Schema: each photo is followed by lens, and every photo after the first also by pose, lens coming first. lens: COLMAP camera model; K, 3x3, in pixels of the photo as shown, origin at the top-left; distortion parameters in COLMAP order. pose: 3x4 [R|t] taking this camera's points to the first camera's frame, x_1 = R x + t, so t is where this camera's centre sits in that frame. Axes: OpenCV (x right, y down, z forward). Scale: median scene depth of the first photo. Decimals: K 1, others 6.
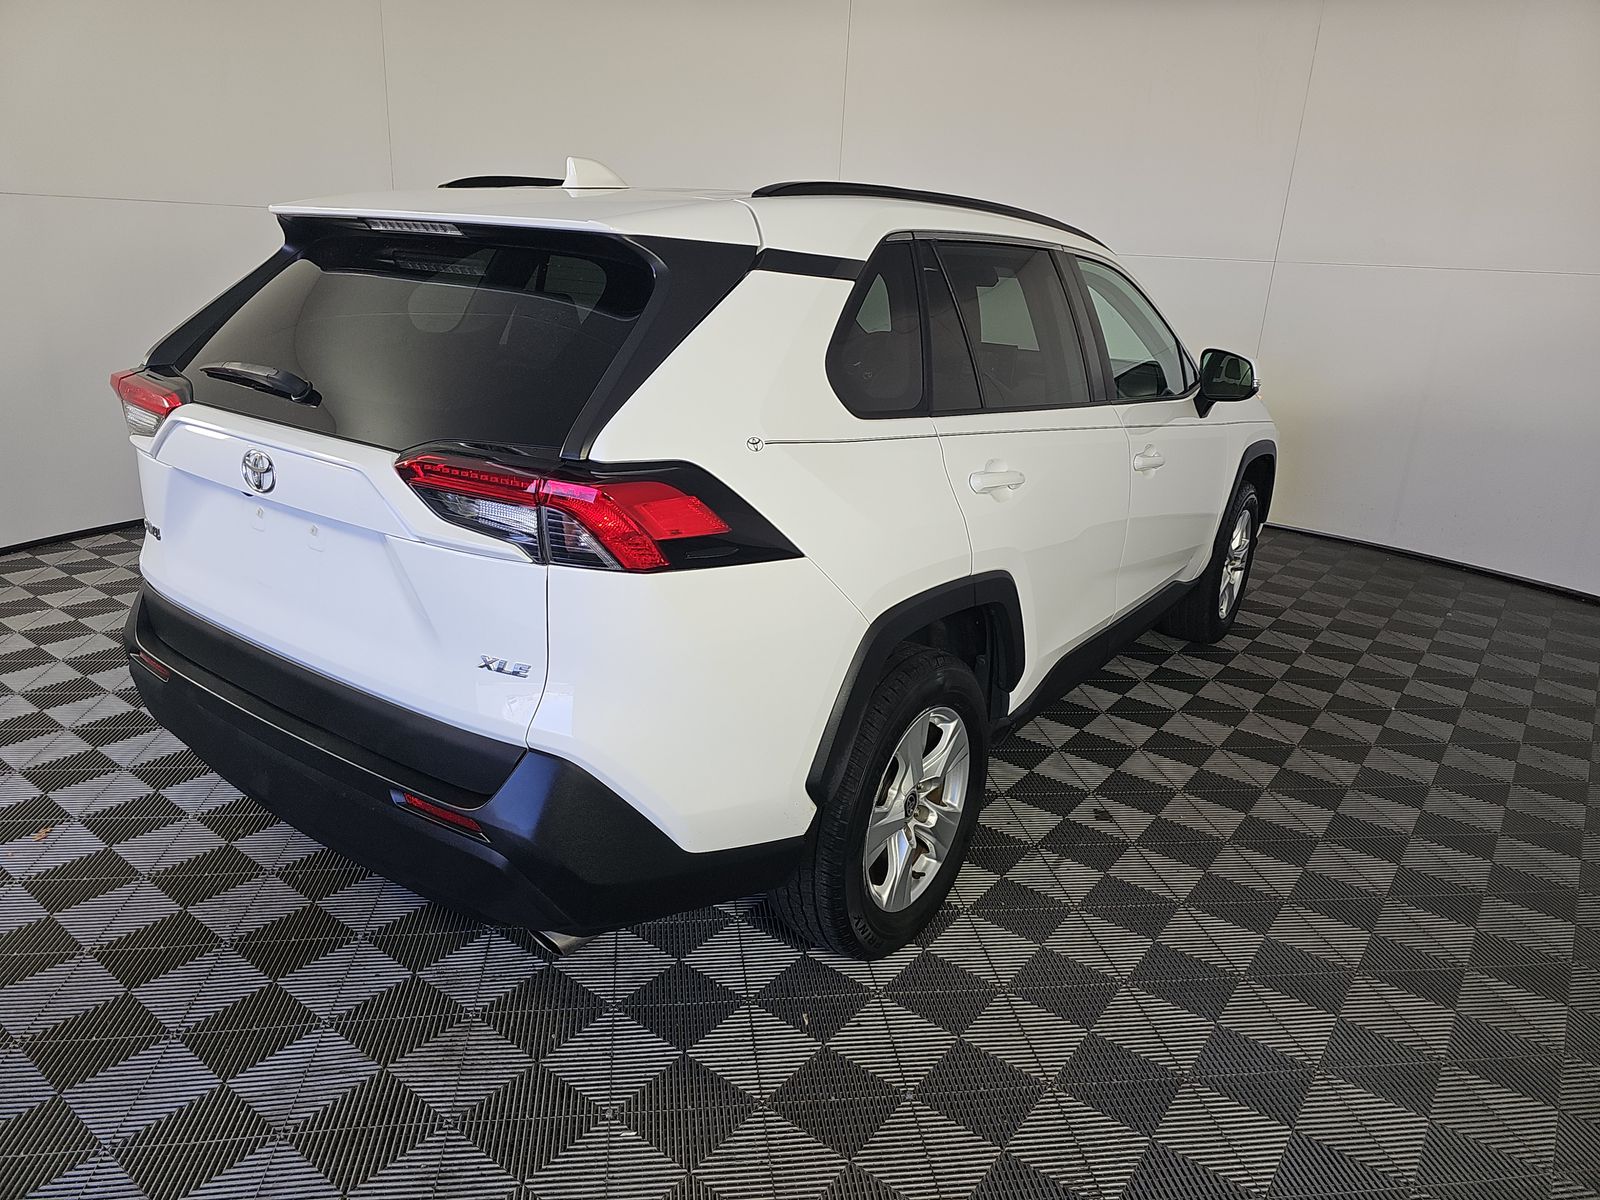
lens RADIAL K [[1068.6, 0, 800.0], [0, 1068.6, 600.0], [0, 0, 1]] dist [0.000441, 0.000158]
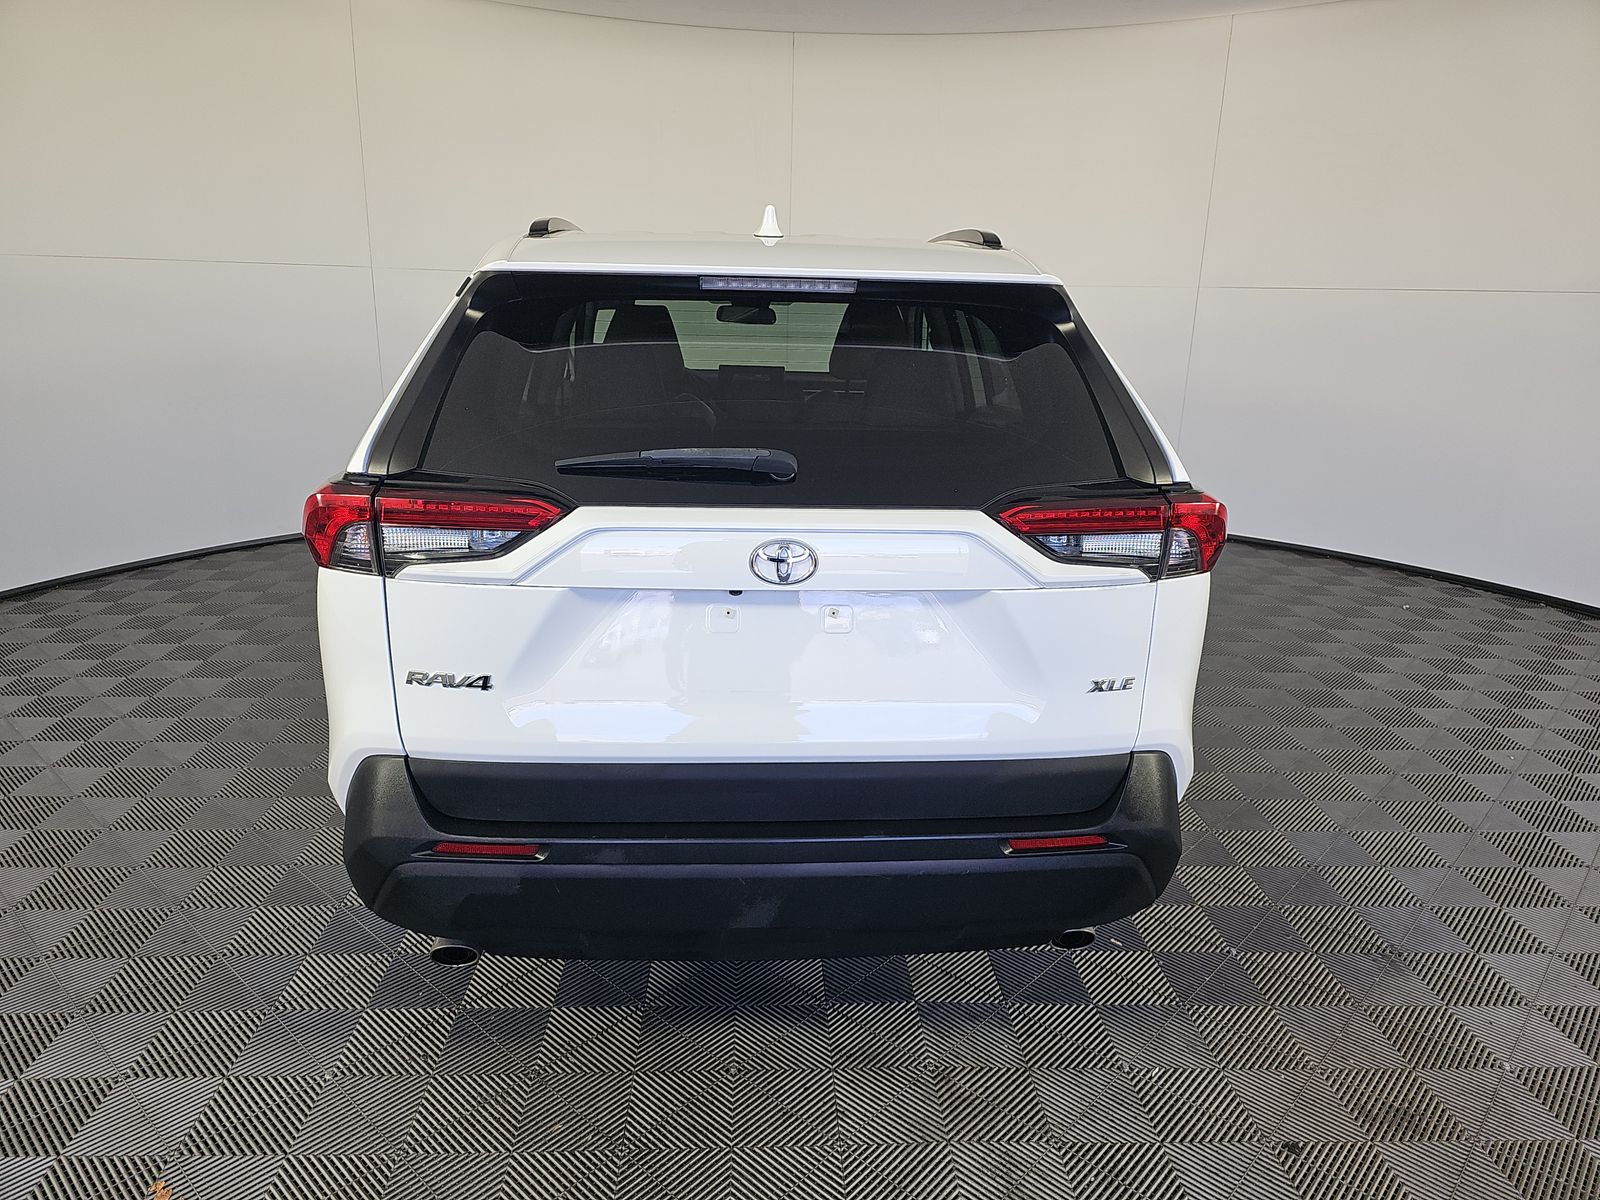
lens RADIAL K [[1068.6, 0, 800.0], [0, 1068.6, 600.0], [0, 0, 1]] dist [0.000441, 0.000158]
pose [[0.778596, -0.210388, 0.591207, -1.075057], [0.220991, 0.973697, 0.055464, -0.141911], [-0.587326, 0.087467, 0.804610, 0.288244]]
